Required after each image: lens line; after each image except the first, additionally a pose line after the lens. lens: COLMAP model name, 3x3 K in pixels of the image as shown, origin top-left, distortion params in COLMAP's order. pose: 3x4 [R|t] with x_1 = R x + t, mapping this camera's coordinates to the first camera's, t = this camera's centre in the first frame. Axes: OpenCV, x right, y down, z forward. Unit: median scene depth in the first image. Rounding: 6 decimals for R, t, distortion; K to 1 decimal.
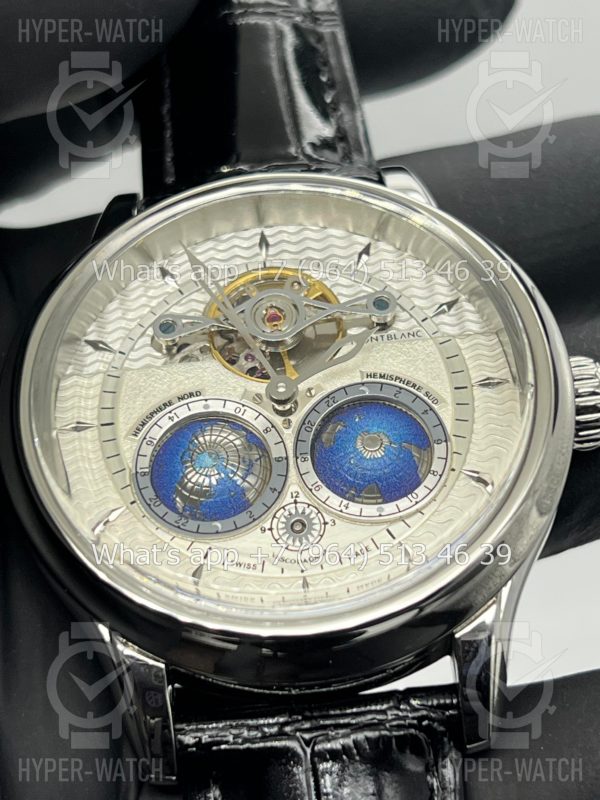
lens RADIAL K [[1823.9, 0, 299.5], [0, 1823.9, 397.4], [0, 0, 1]] dist [0.130383, 0.000000]
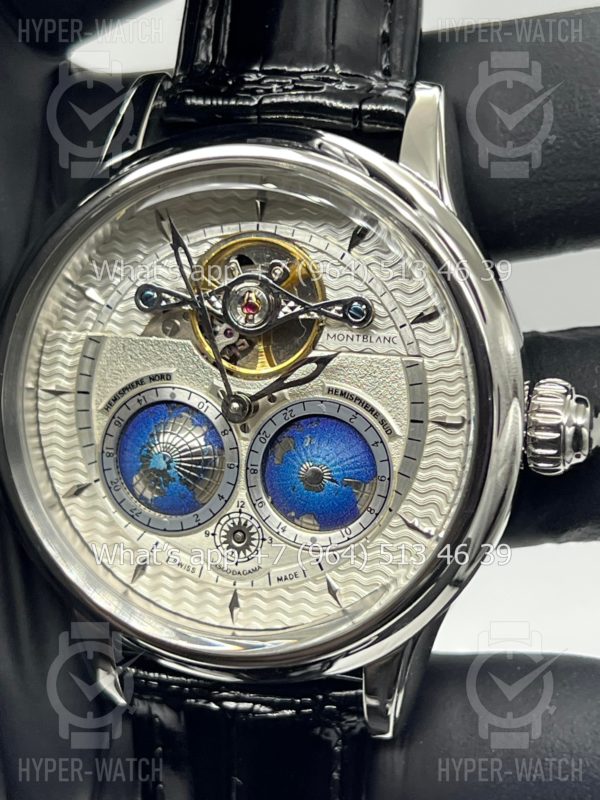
lens RADIAL K [[1823.9, 0, 308.7], [0, 1823.9, 414.7], [0, 0, 1]] dist [0.130383, 0.000000]
pose [[0.962736, 0.175984, -0.205350, 0.239224], [-0.030515, 0.825149, 0.564090, -0.576779], [0.268715, -0.536804, 0.799771, 0.195459]]
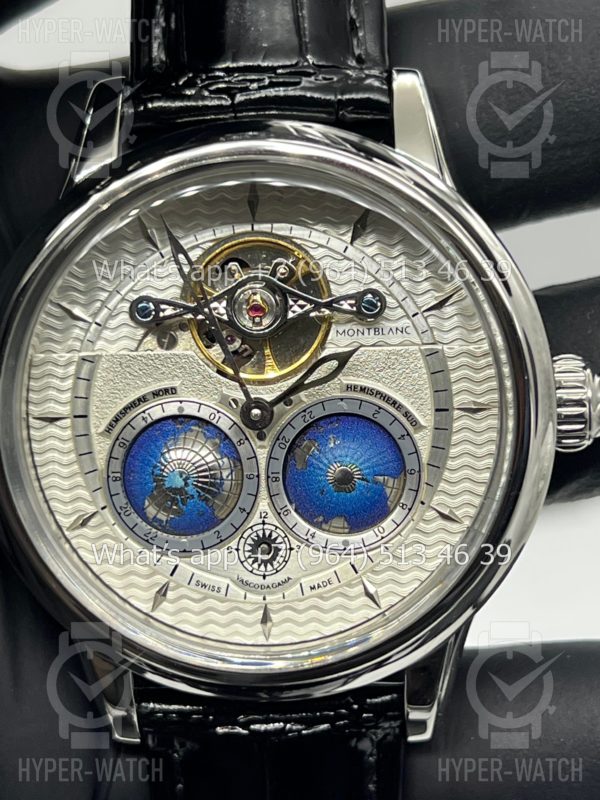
lens RADIAL K [[1823.9, 0, 299.0], [0, 1823.9, 404.7], [0, 0, 1]] dist [0.130383, 0.000000]
pose [[0.996959, 0.075425, -0.019570, 0.031867], [-0.053639, 0.846455, 0.529752, -0.528126], [0.056522, -0.527092, 0.847927, 0.175606]]
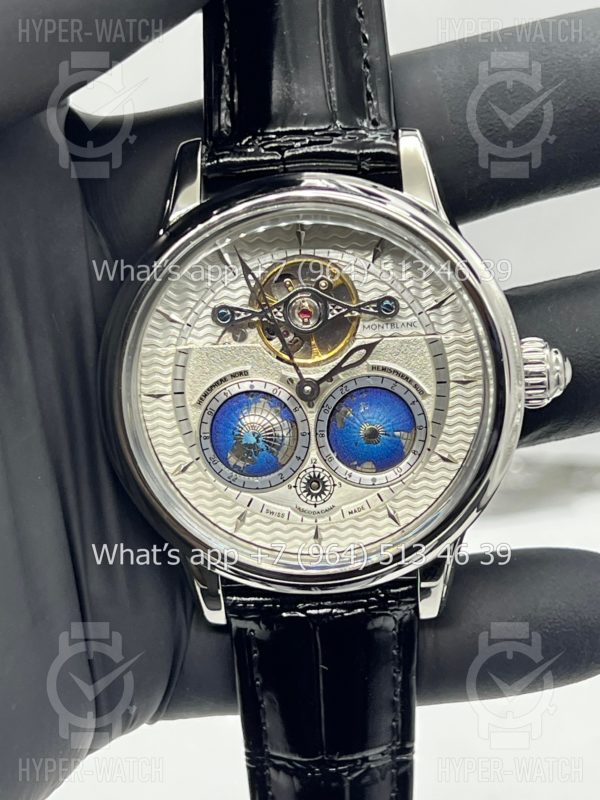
lens RADIAL K [[1823.9, 0, 300.7], [0, 1823.9, 405.5], [0, 0, 1]] dist [0.130383, 0.000000]
pose [[0.998752, 0.049895, -0.002211, -0.011397], [-0.038899, 0.804873, 0.592171, -0.796478], [0.031326, -0.591346, 0.805809, -0.096509]]
